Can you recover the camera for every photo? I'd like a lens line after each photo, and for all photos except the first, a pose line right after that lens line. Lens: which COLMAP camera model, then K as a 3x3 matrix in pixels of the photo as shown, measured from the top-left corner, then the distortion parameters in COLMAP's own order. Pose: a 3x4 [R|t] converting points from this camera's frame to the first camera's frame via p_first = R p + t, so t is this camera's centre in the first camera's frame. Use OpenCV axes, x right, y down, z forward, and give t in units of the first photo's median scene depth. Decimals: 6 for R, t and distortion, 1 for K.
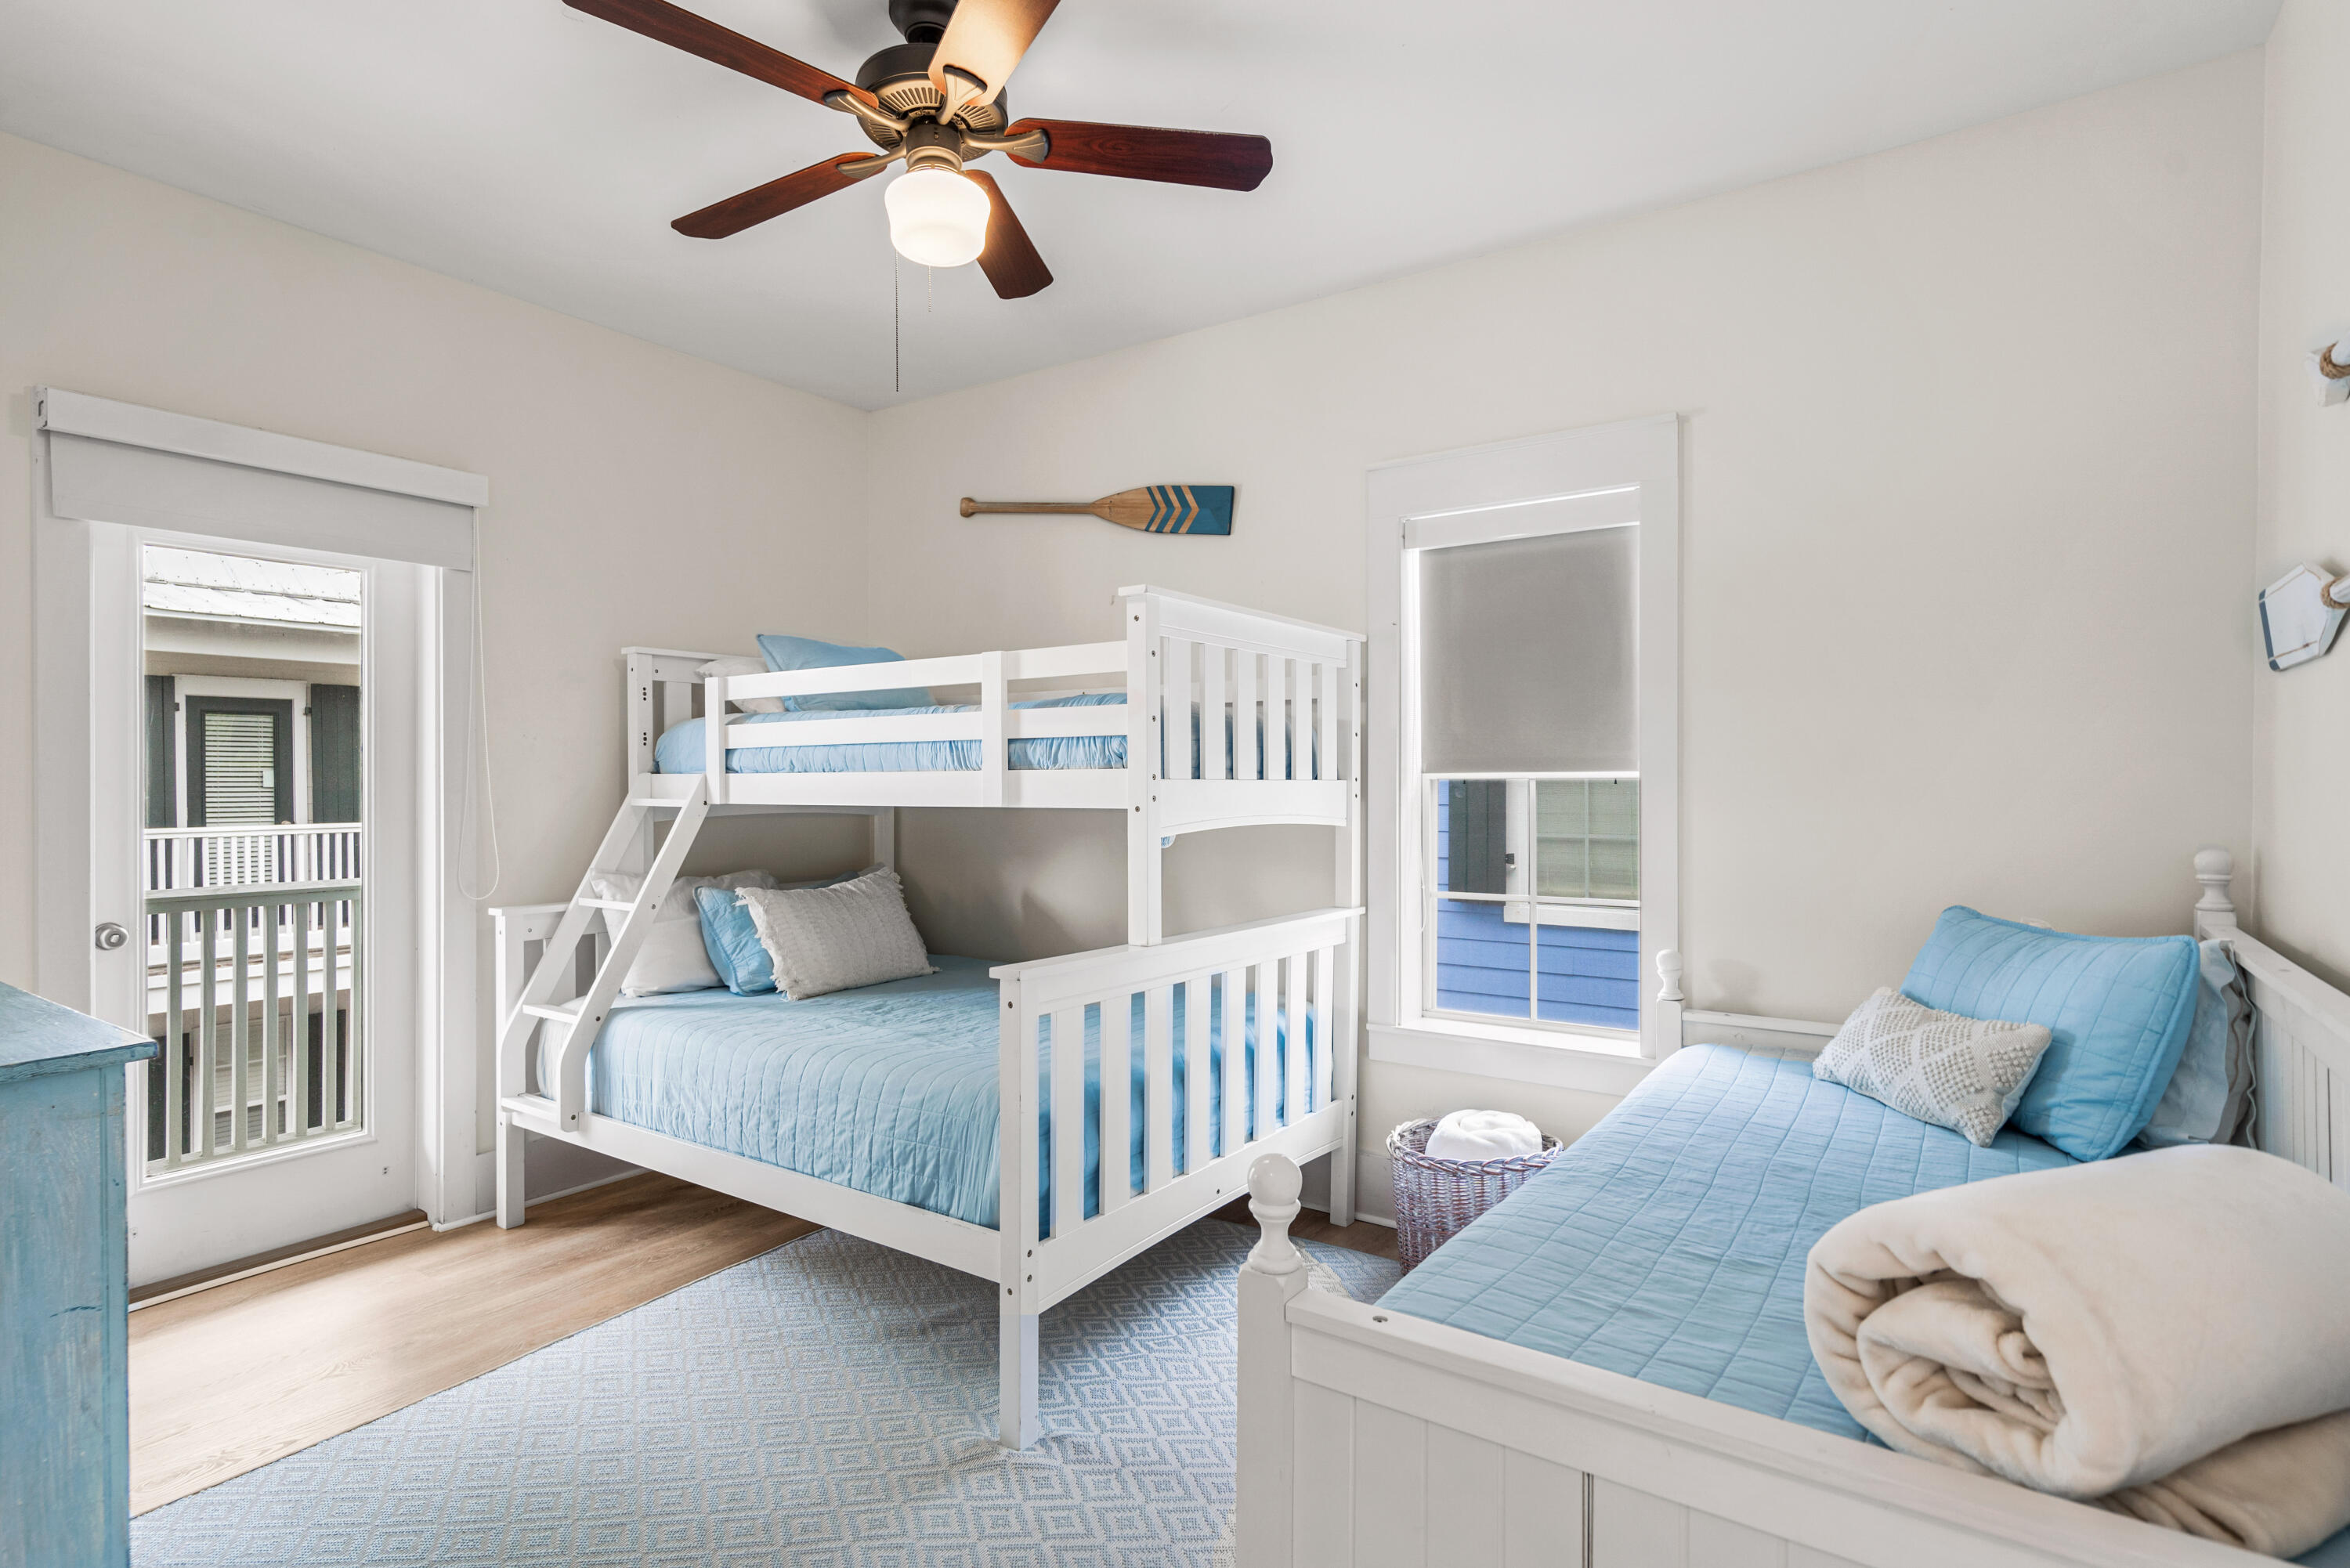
lens RADIAL K [[1203.3, 0, 1175.0], [0, 1203.3, 784.0], [0, 0, 1]] dist [0.001489, 0.000326]
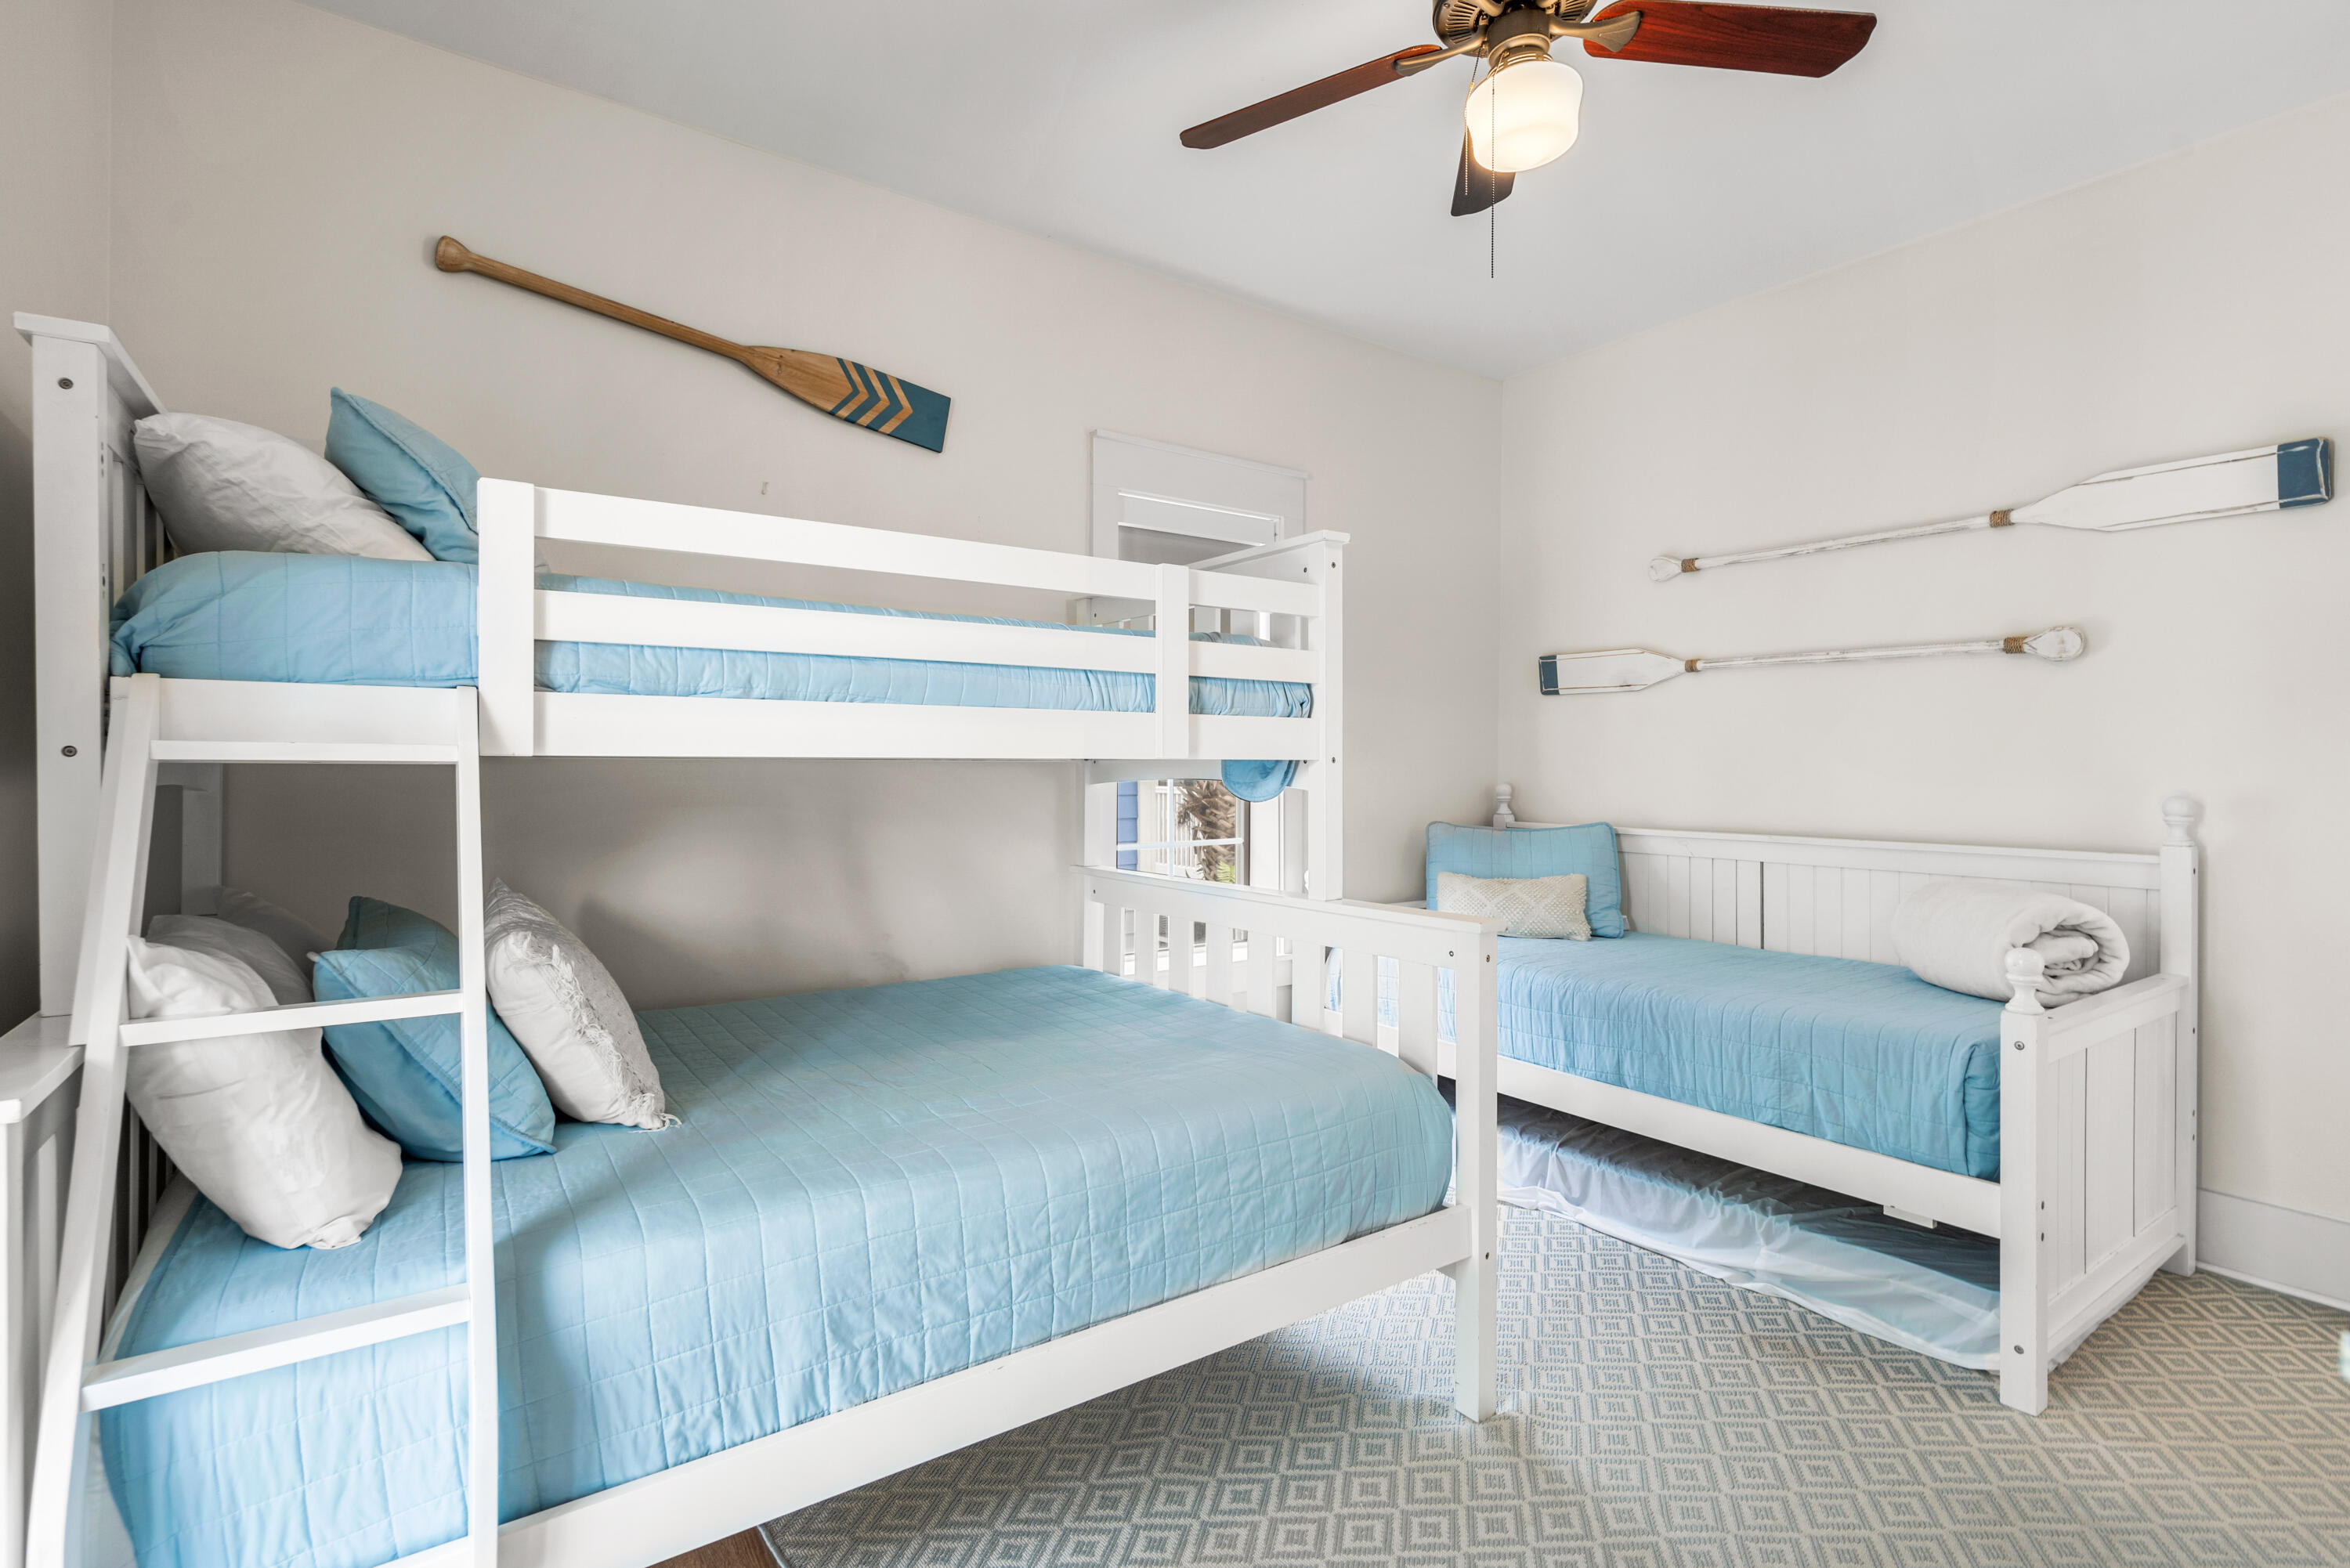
lens RADIAL K [[1104.4, 0, 1179.9], [0, 1104.4, 767.4], [0, 0, 1]] dist [-0.001783, -0.000204]
pose [[0.343327, 0.002444, 0.939213, -0.719844], [-0.000641, 0.999997, -0.002368, 0.022834], [-0.939216, 0.000211, 0.343327, 0.636833]]
